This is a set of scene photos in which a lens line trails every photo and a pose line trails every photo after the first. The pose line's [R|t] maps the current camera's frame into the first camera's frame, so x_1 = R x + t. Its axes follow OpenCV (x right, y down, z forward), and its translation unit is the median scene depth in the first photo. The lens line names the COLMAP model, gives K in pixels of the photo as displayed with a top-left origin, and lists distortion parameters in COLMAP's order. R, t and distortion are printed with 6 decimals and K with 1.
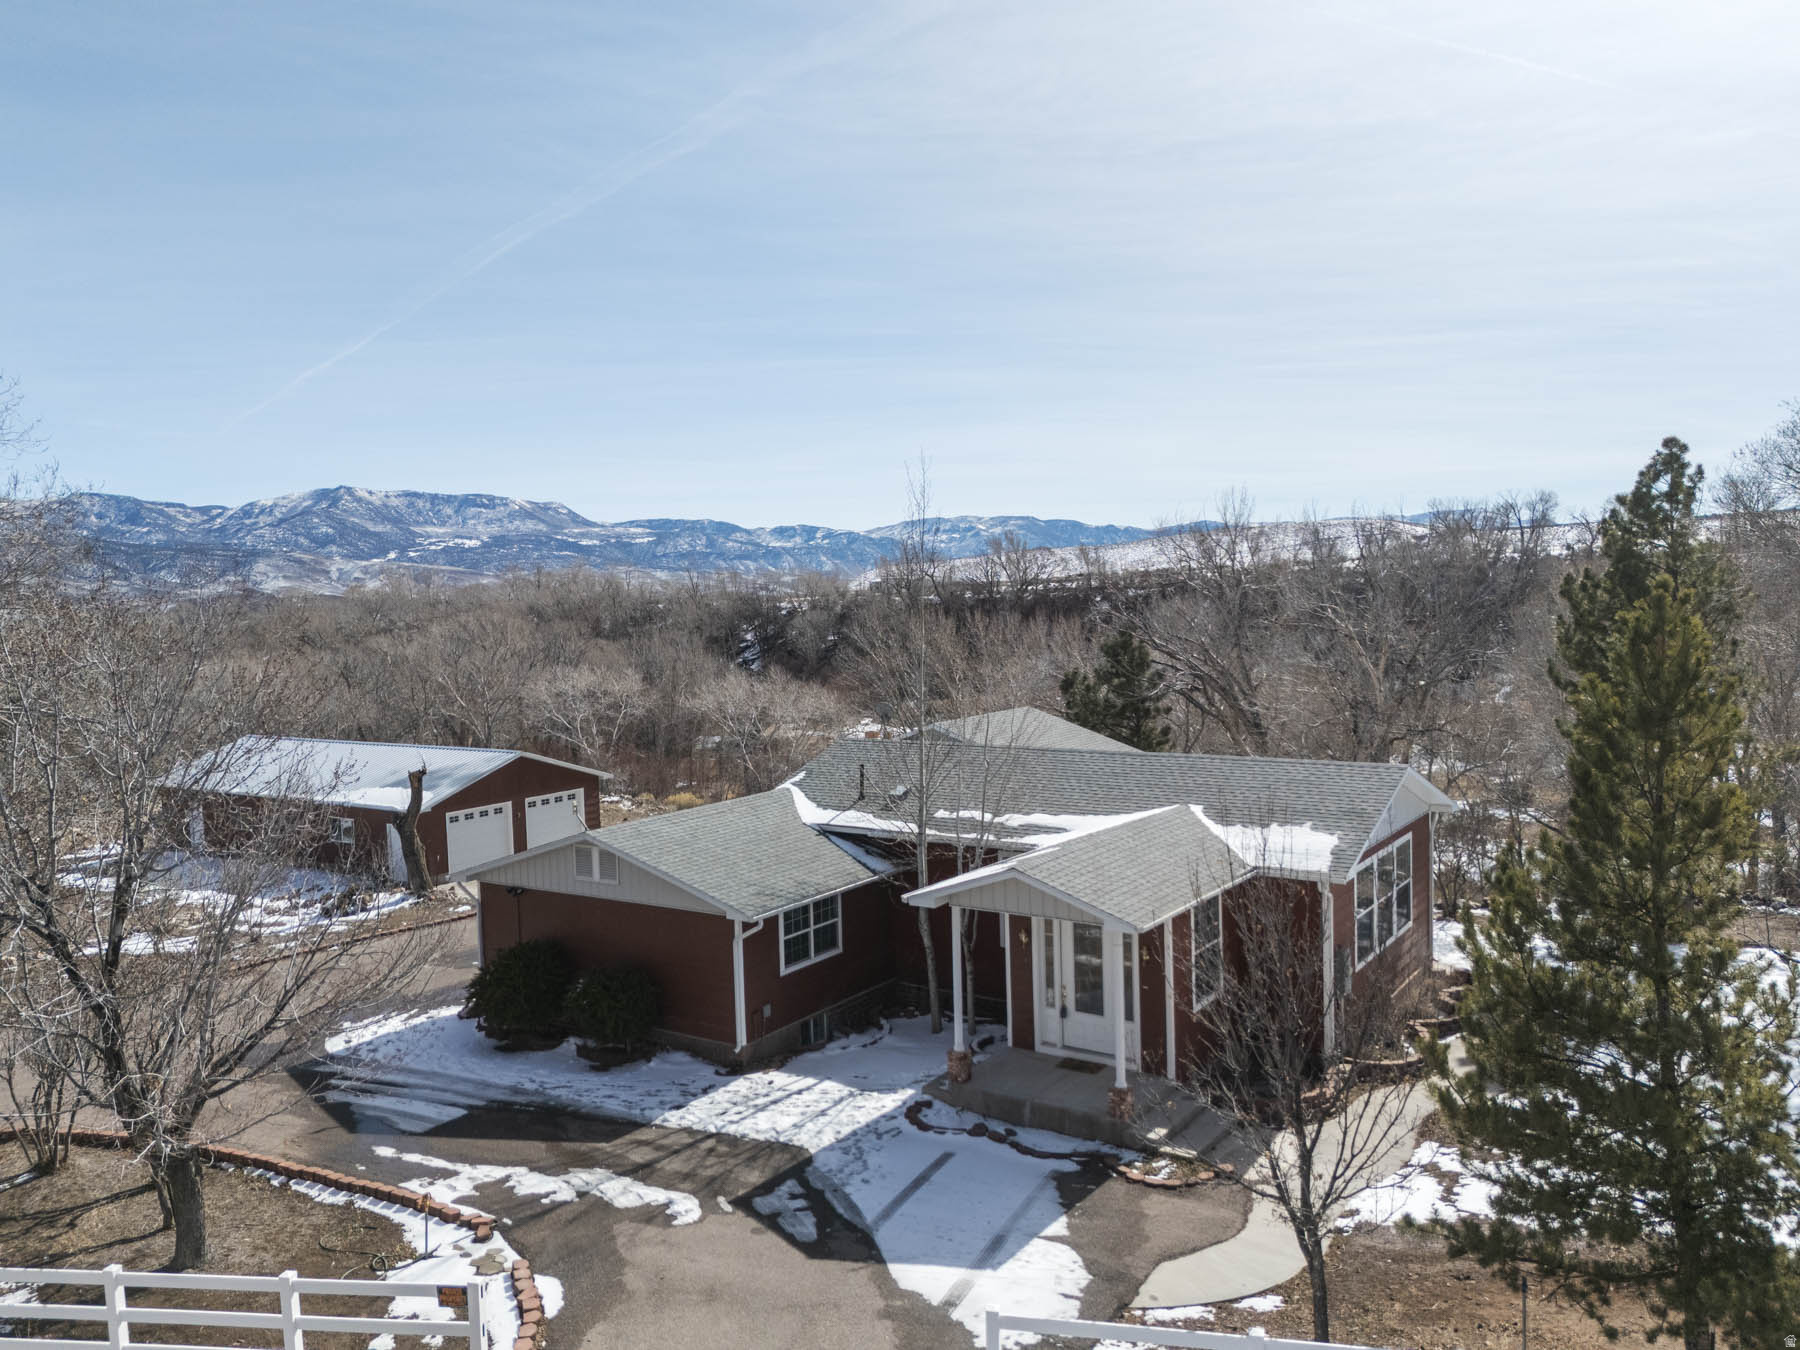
lens RADIAL K [[1410.7, 0, 858.2], [0, 1410.7, 672.2], [0, 0, 1]] dist [0.117126, -0.158141]
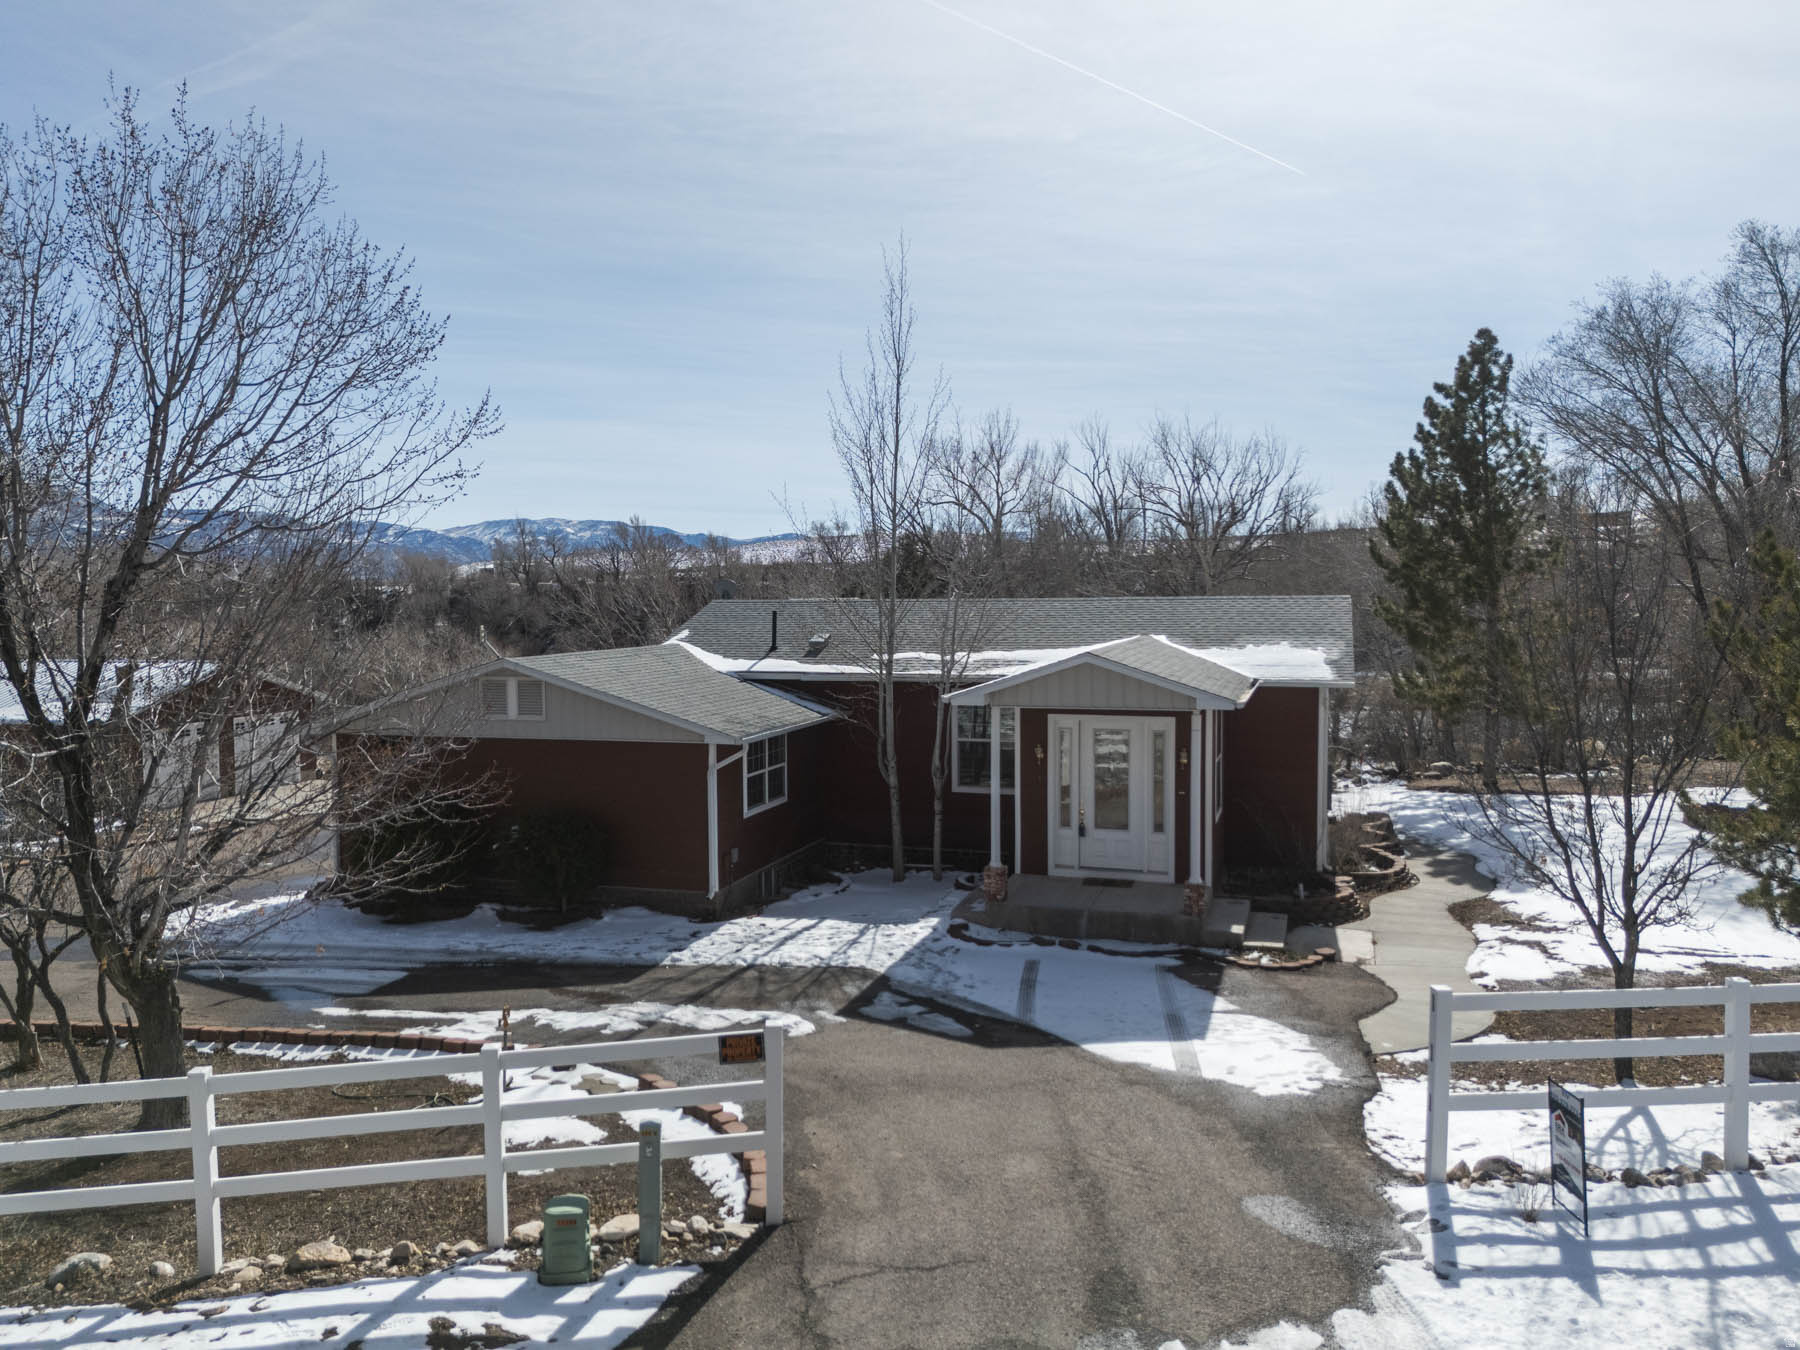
lens RADIAL K [[1410.7, 0, 858.2], [0, 1410.7, 672.2], [0, 0, 1]] dist [0.117126, -0.158141]
pose [[0.957566, 0.005586, 0.288161, -0.253168], [-0.003569, 0.999965, -0.007525, 0.136999], [-0.288193, 0.006178, 0.957552, 0.147317]]
